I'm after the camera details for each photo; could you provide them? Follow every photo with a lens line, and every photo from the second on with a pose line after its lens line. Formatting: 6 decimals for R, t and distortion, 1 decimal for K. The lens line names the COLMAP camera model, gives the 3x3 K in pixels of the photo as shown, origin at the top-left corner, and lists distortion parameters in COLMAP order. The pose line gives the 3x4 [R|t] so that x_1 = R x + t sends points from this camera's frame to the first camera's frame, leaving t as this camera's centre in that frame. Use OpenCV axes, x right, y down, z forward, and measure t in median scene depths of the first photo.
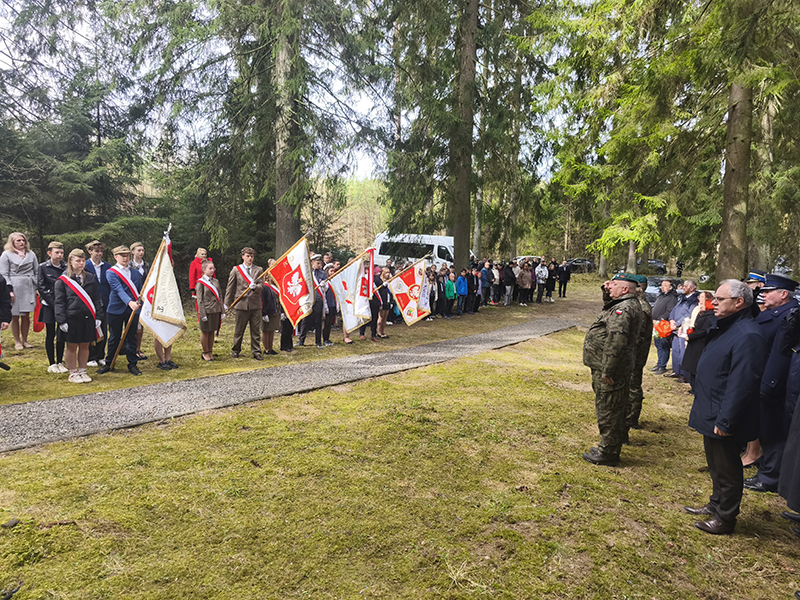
lens RADIAL K [[538.3, 0, 400.0], [0, 538.3, 300.0], [0, 0, 1]] dist [0.094222, -0.073848]
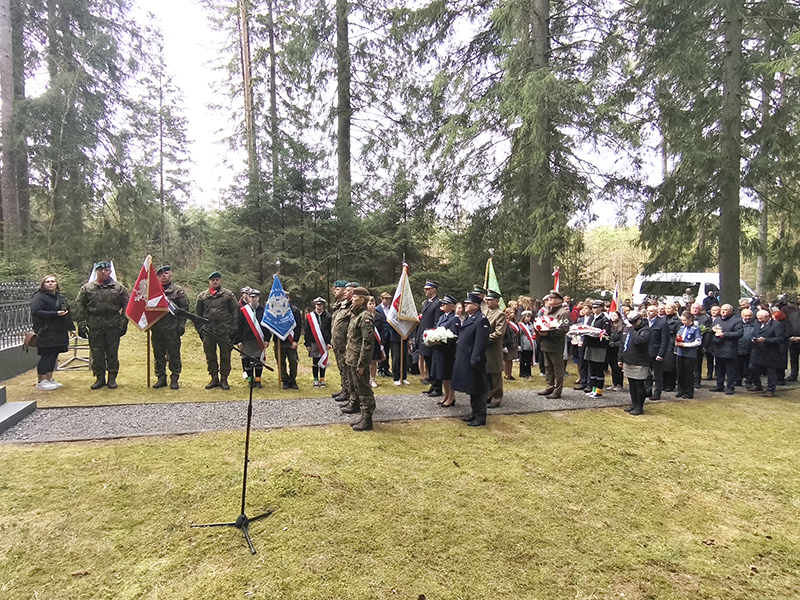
lens RADIAL K [[454.8, 0, 400.0], [0, 454.8, 300.0], [0, 0, 1]] dist [0.004066, 0.000652]
pose [[0.839032, -0.018811, -0.543756, 0.105715], [-0.023058, 0.997275, -0.070079, 0.001181], [0.543593, 0.071337, 0.836312, 0.018411]]
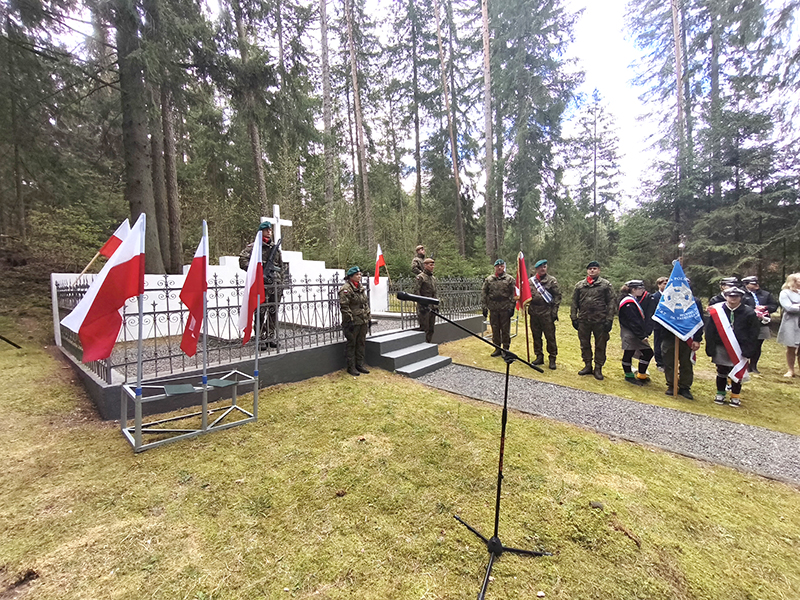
lens RADIAL K [[339.8, 0, 400.0], [0, 339.8, 300.0], [0, 0, 1]] dist [-0.002519, 0.000053]
pose [[-0.052696, 0.001601, -0.998609, 0.021786], [-0.086926, 0.996196, 0.006184, -0.003077], [0.994820, 0.087131, -0.052356, 0.211625]]
